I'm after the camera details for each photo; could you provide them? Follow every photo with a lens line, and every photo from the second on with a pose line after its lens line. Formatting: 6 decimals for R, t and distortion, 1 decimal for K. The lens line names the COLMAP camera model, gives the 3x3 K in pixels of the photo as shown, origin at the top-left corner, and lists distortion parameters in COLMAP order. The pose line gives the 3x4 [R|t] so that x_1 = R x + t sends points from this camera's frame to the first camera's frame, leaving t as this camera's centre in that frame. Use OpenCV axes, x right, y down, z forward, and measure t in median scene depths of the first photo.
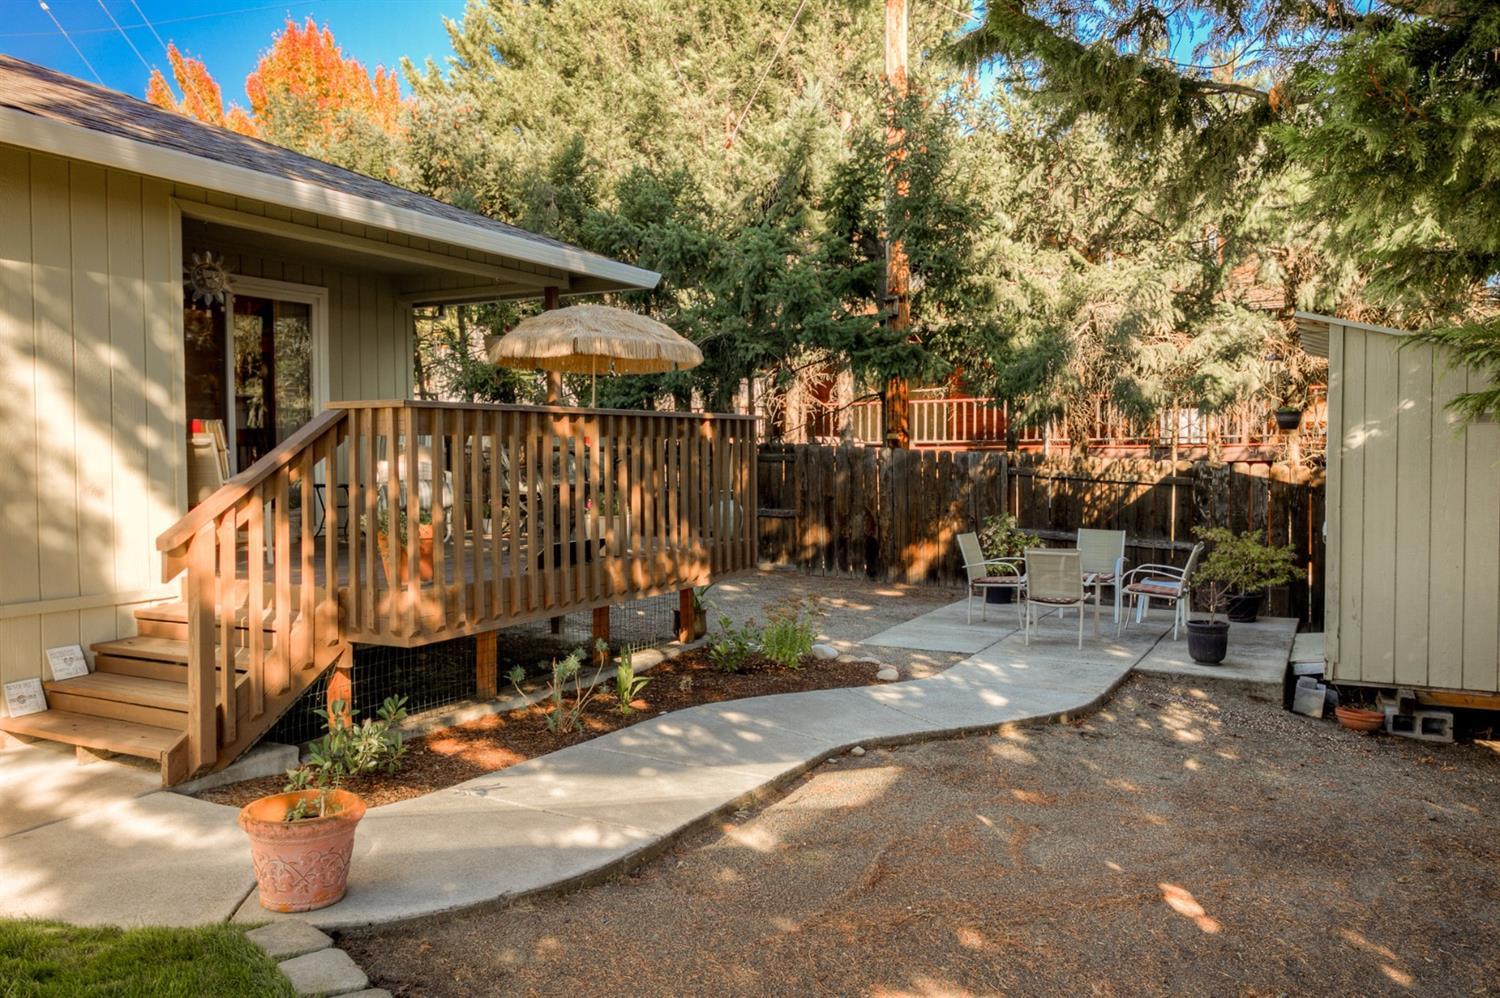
lens RADIAL K [[1178.1, 0, 746.7], [0, 1178.1, 497.4], [0, 0, 1]] dist [0.051250, 0.002490]
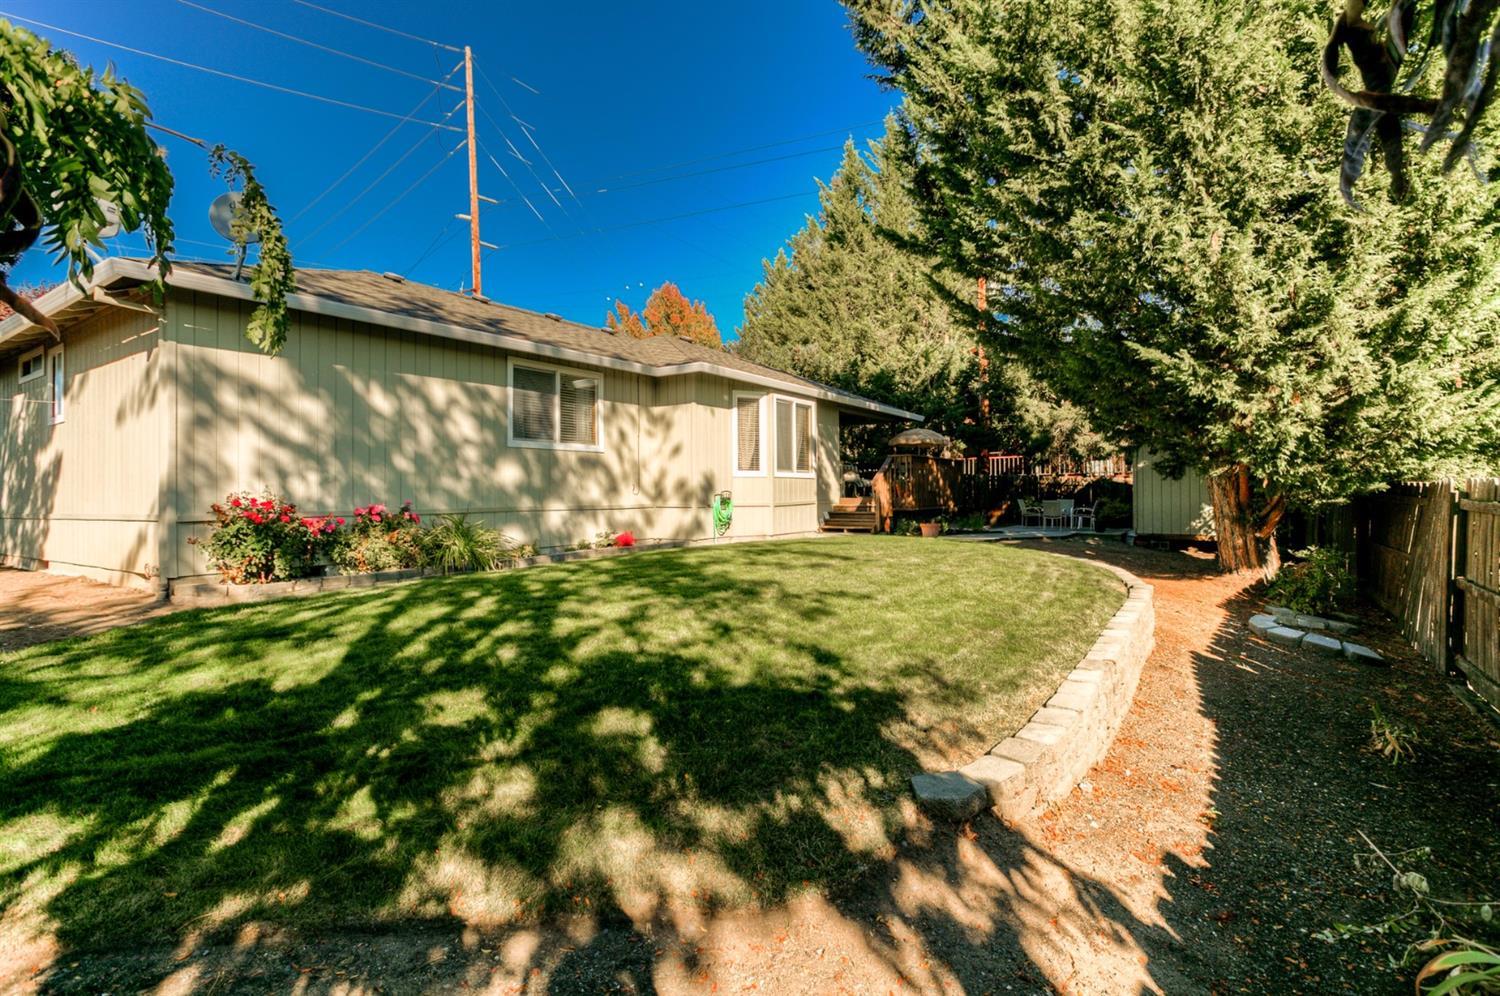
lens RADIAL K [[760.3, 0, 754.6], [0, 760.3, 498.5], [0, 0, 1]] dist [-0.001911, -0.000042]
pose [[0.996623, -0.002081, -0.082081, -0.272597], [-0.000818, 0.999378, -0.035262, 0.080224], [0.082104, 0.035210, 0.996002, -0.819258]]
